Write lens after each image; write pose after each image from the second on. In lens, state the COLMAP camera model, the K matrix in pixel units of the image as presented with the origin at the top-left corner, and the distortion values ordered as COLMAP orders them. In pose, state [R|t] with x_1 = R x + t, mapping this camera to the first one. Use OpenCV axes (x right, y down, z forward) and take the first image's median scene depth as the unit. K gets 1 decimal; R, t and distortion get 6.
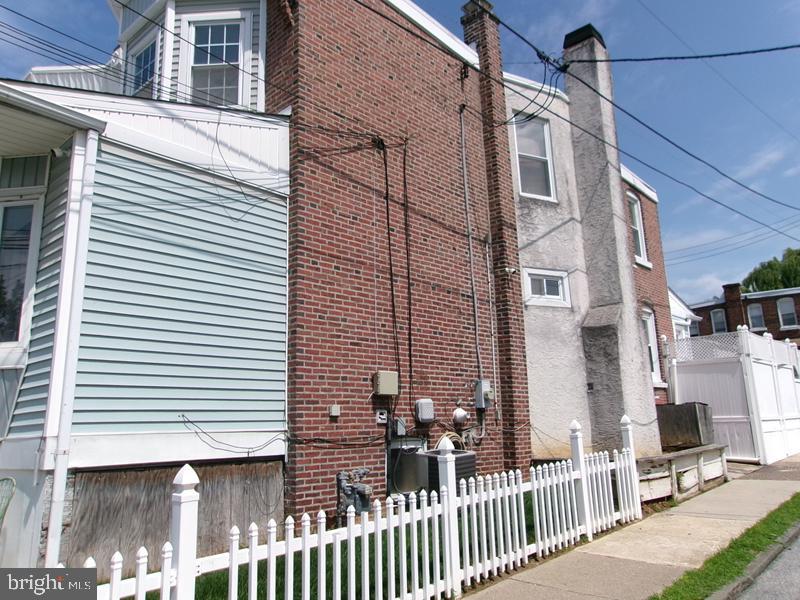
lens RADIAL K [[599.4, 0, 402.4], [0, 599.4, 303.7], [0, 0, 1]] dist [0.010819, 0.003949]
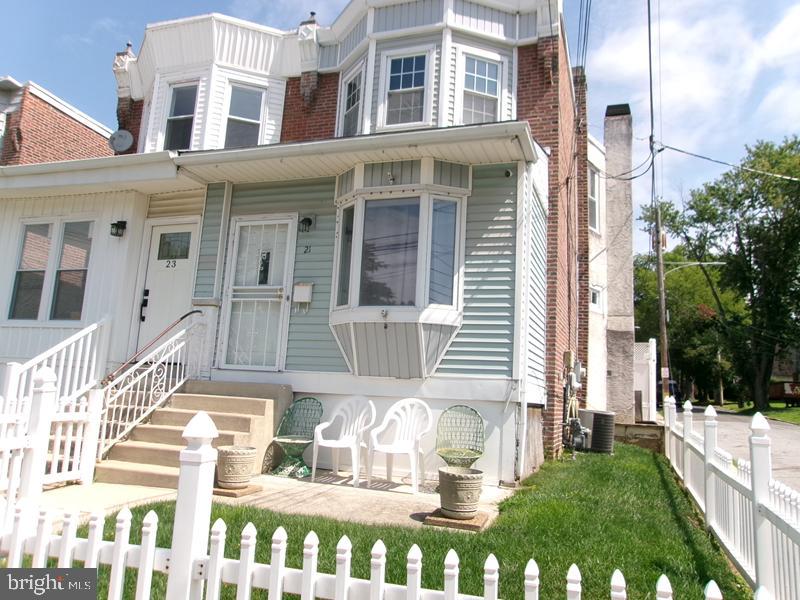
lens RADIAL K [[599.4, 0, 400.9], [0, 599.4, 301.3], [0, 0, 1]] dist [0.010819, 0.003949]
pose [[0.920520, 0.143795, 0.363272, -0.813314], [-0.161946, 0.986600, 0.019839, 0.030679], [-0.355551, -0.077093, 0.931472, -0.133963]]
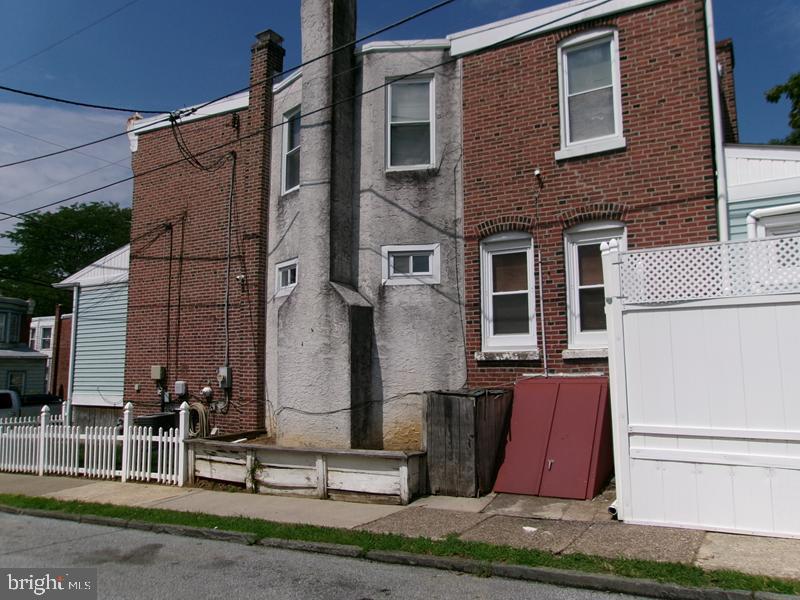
lens RADIAL K [[599.4, 0, 401.7], [0, 599.4, 292.7], [0, 0, 1]] dist [0.010819, 0.003949]
pose [[0.219219, -0.087186, -0.971772, 1.697939], [0.197845, 0.979280, -0.043228, 0.110211], [0.955406, -0.182784, 0.231926, 1.200336]]
